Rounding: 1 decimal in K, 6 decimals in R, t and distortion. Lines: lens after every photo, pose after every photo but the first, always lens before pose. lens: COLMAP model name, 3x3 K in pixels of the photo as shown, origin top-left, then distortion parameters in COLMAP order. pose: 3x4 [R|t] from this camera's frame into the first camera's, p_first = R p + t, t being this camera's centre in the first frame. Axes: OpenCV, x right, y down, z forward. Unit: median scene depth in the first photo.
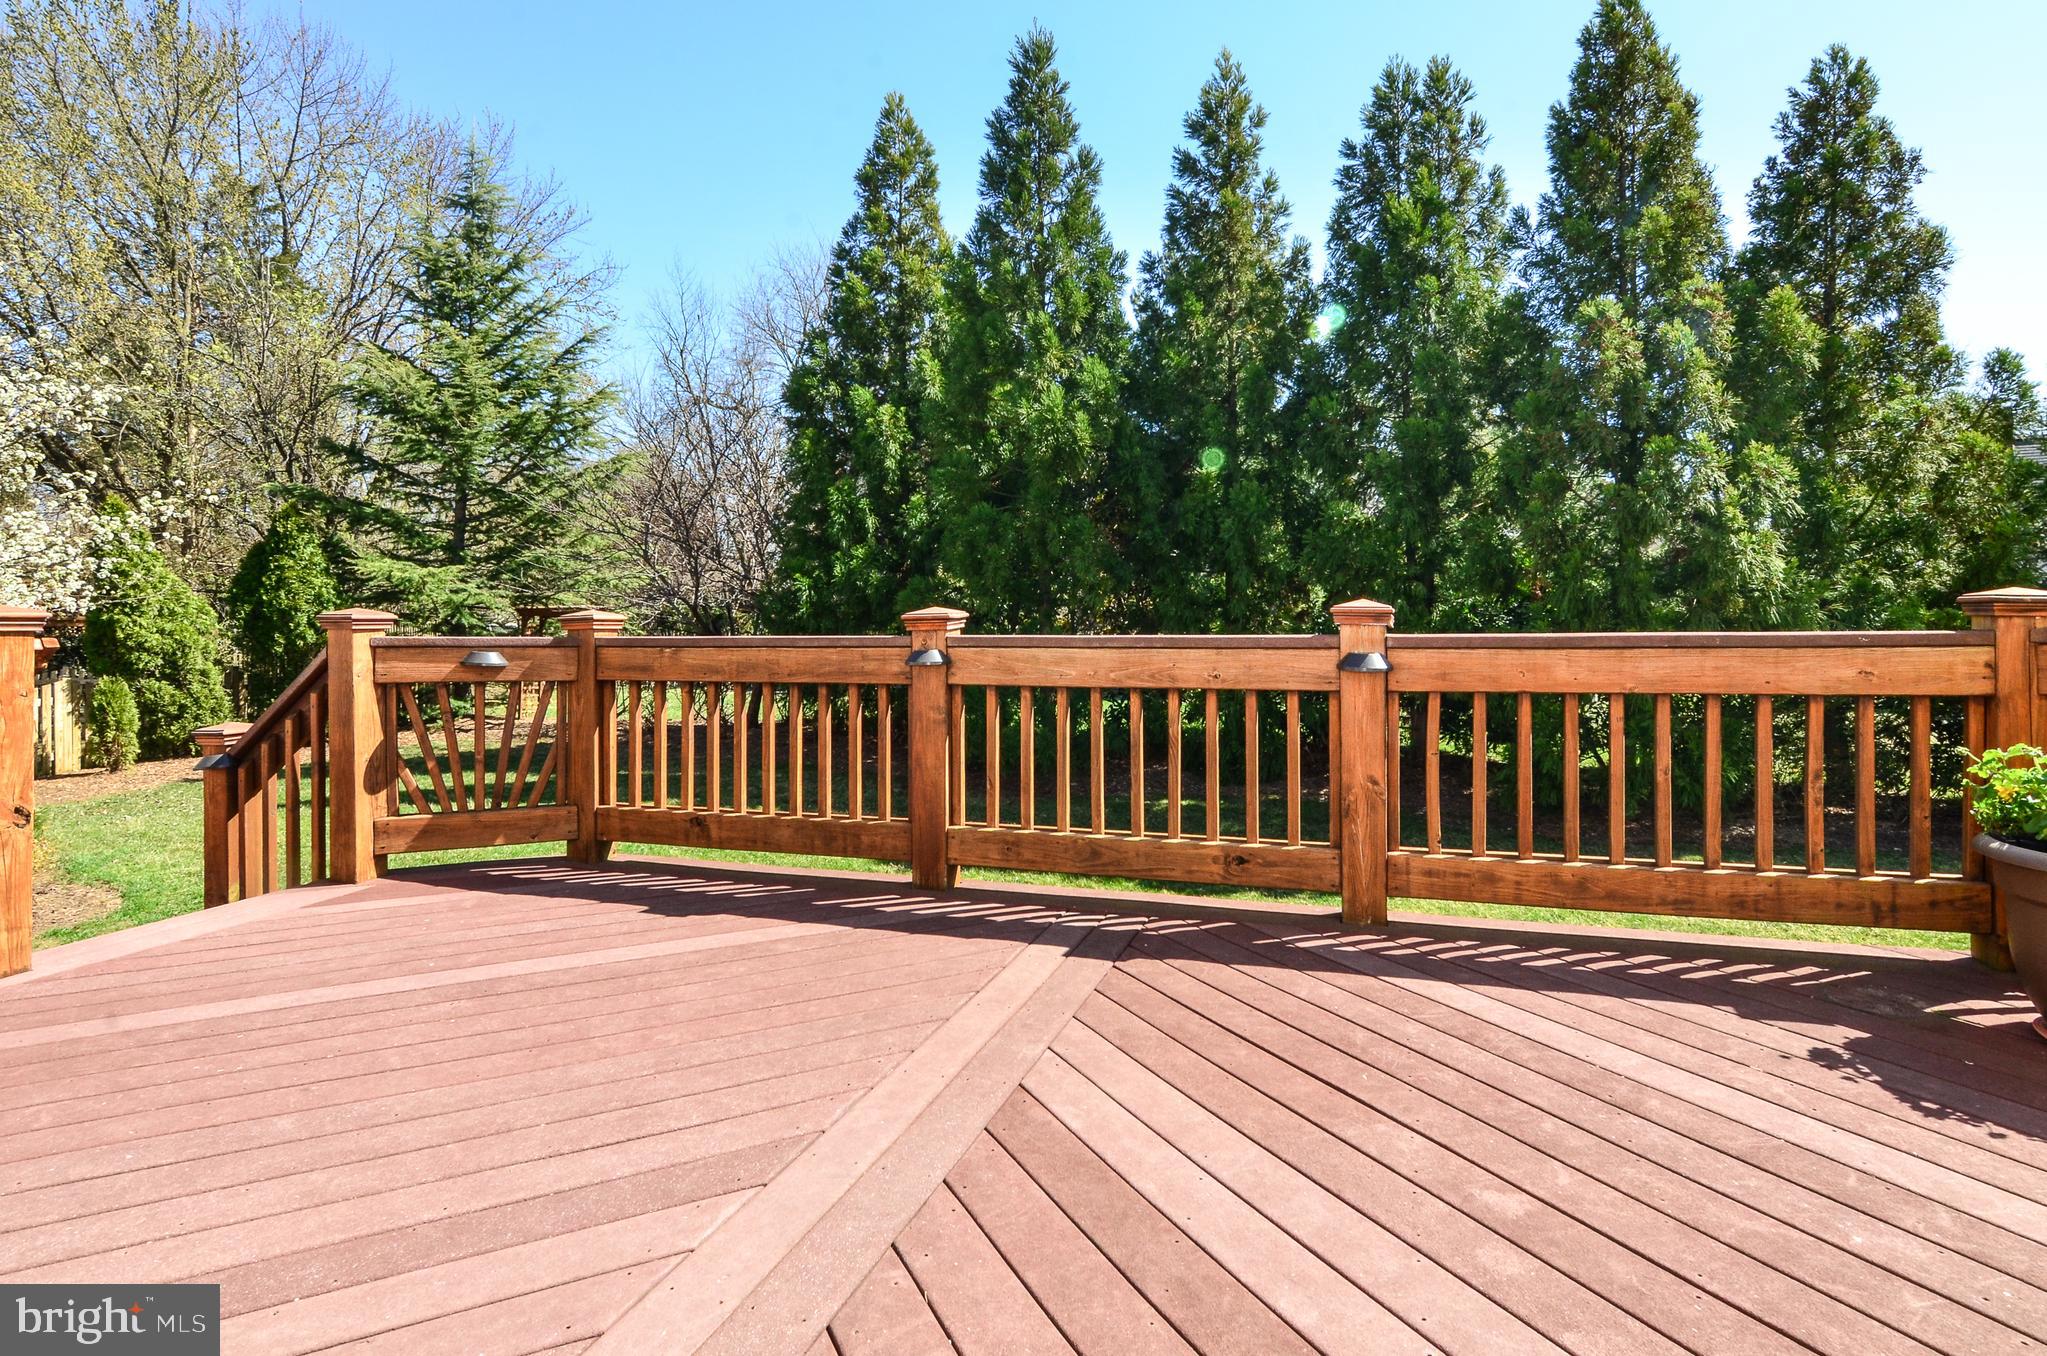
lens RADIAL K [[1053.8, 0, 1014.3], [0, 1053.8, 613.6], [0, 0, 1]] dist [0.003457, 0.001689]
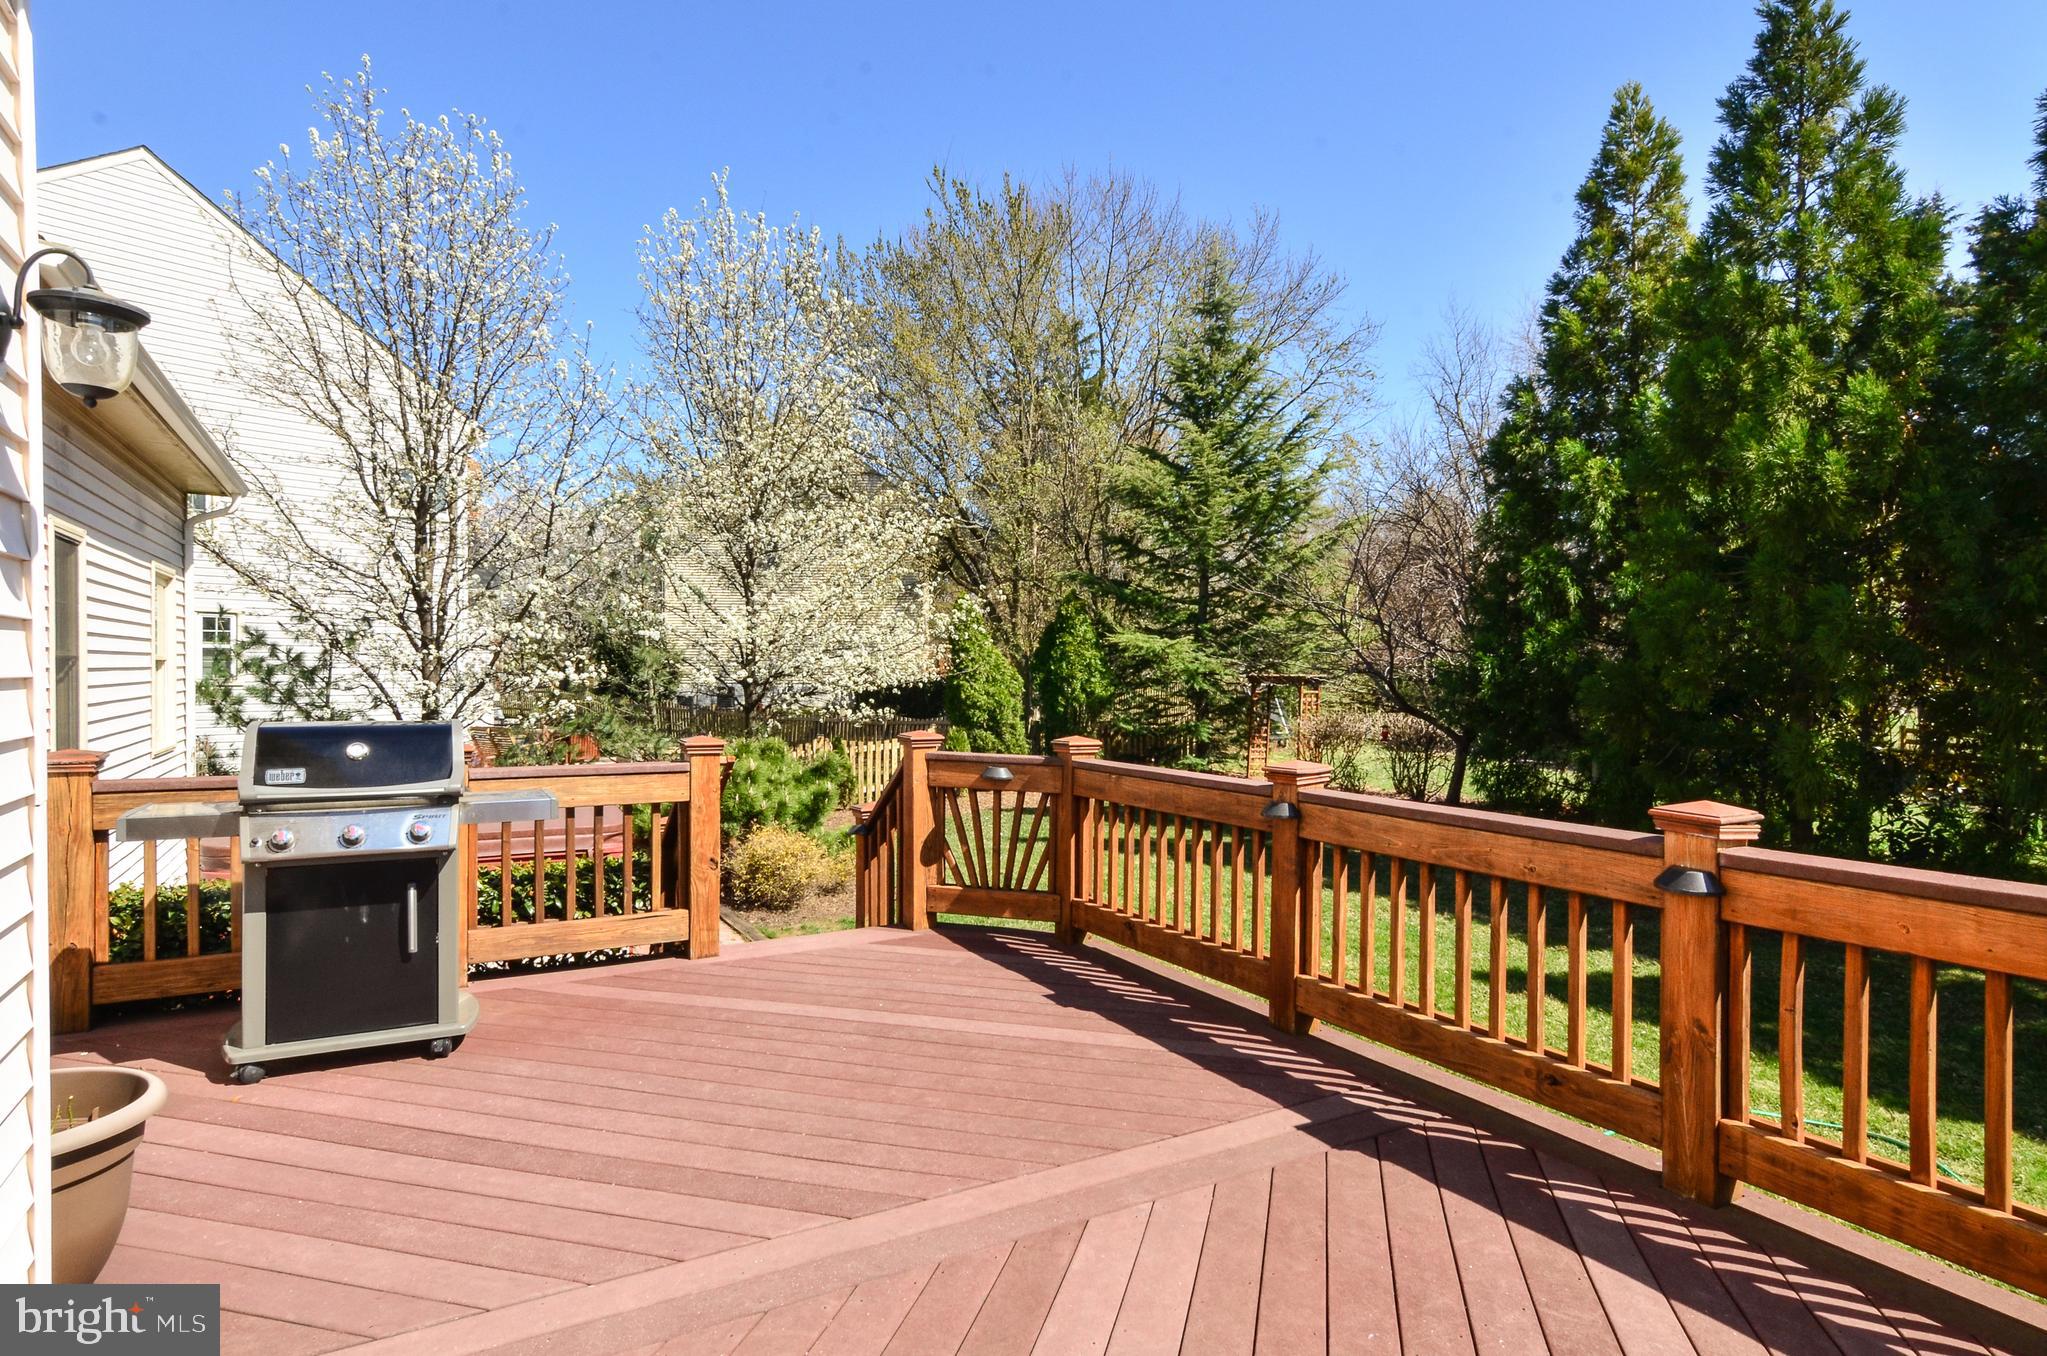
lens RADIAL K [[1088.8, 0, 1023.5], [0, 1088.8, 678.0], [0, 0, 1]] dist [0.008971, -0.000222]
pose [[0.755543, 0.018143, -0.654848, 0.114715], [-0.007644, 0.999793, 0.018882, -0.028588], [0.655055, -0.009260, 0.755525, 0.004699]]
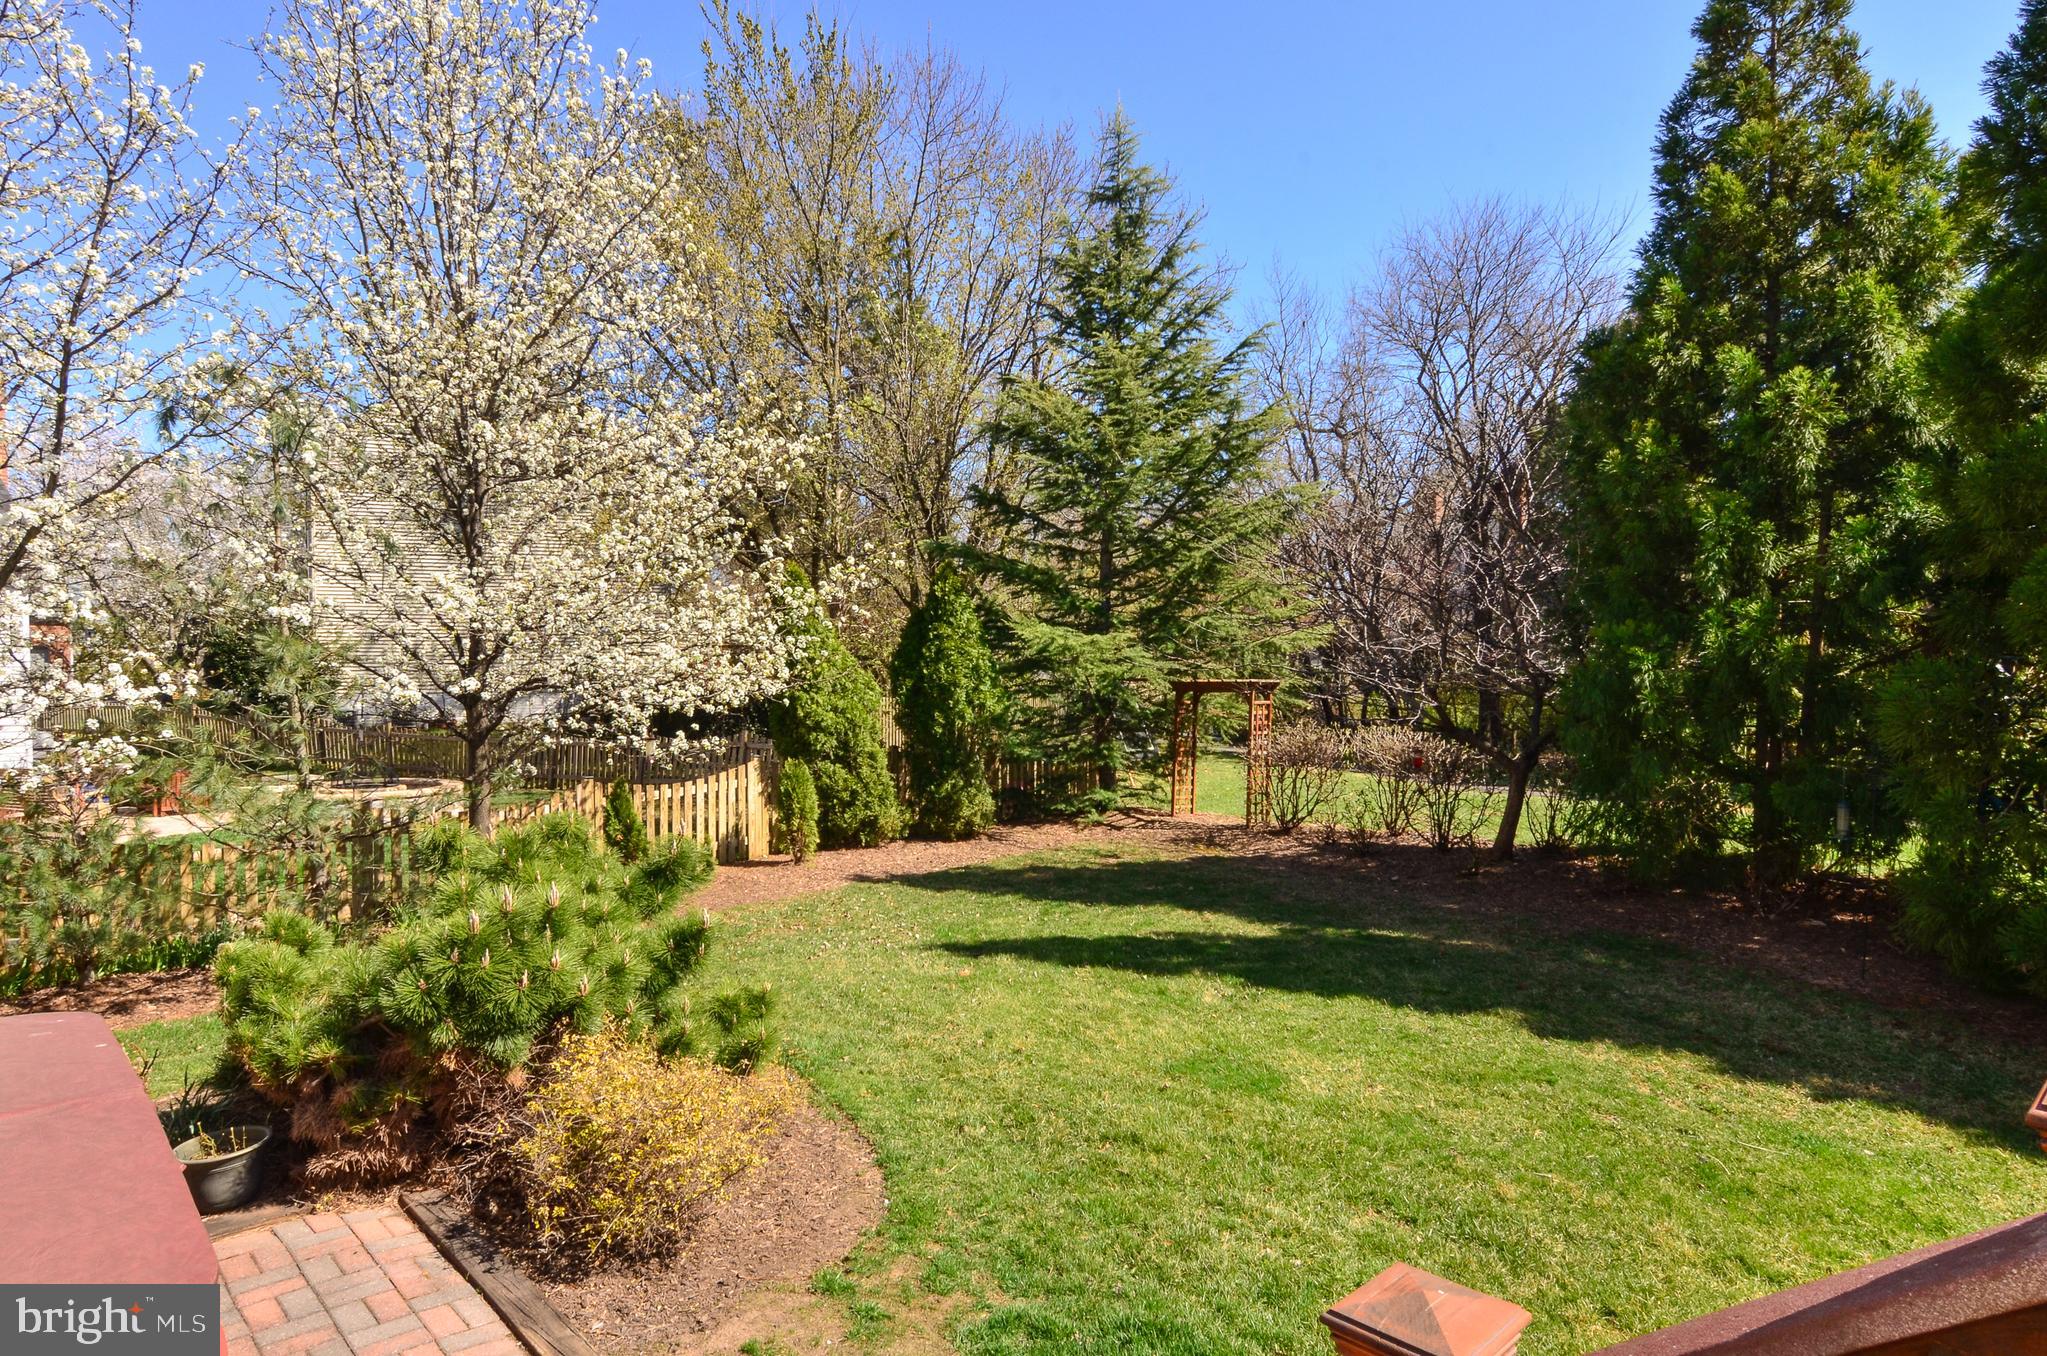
lens RADIAL K [[1144.2, 0, 1014.6], [0, 1144.2, 709.1], [0, 0, 1]] dist [-0.003065, 0.000683]
pose [[0.886569, 0.023105, -0.462019, -0.211883], [-0.004651, 0.999147, 0.041039, -0.024736], [0.462573, -0.034235, 0.885920, 0.194607]]
